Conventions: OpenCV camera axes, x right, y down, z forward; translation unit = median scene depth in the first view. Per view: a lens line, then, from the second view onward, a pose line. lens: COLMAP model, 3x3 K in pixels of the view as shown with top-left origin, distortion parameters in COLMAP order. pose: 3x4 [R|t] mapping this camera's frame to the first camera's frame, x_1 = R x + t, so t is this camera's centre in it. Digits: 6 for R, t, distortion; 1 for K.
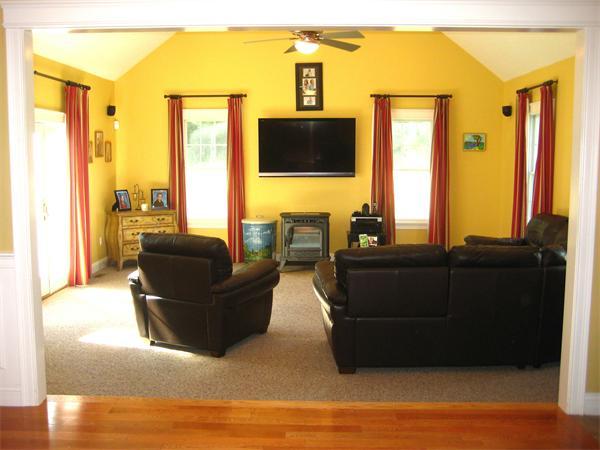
lens RADIAL K [[630.0, 0, 300.0], [0, 630.0, 225.0], [0, 0, 1]] dist [-0.105725, 0.004275]
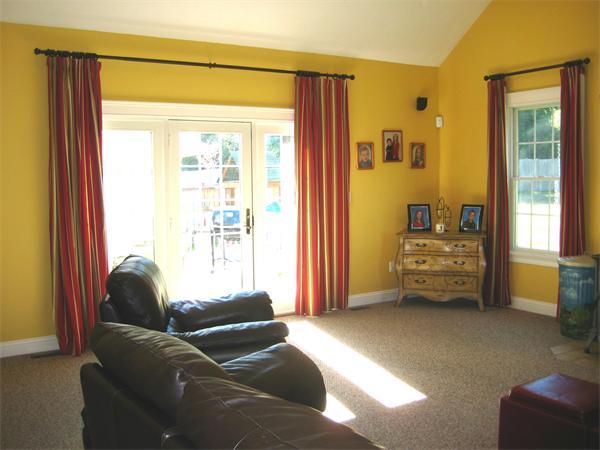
lens RADIAL K [[630.0, 0, 300.0], [0, 630.0, 225.0], [0, 0, 1]] dist [-0.105725, 0.004275]
pose [[0.552711, 0.055326, -0.831534, 0.280652], [-0.077212, 0.996902, 0.015007, -0.029819], [0.829788, 0.055909, 0.555271, 0.435639]]
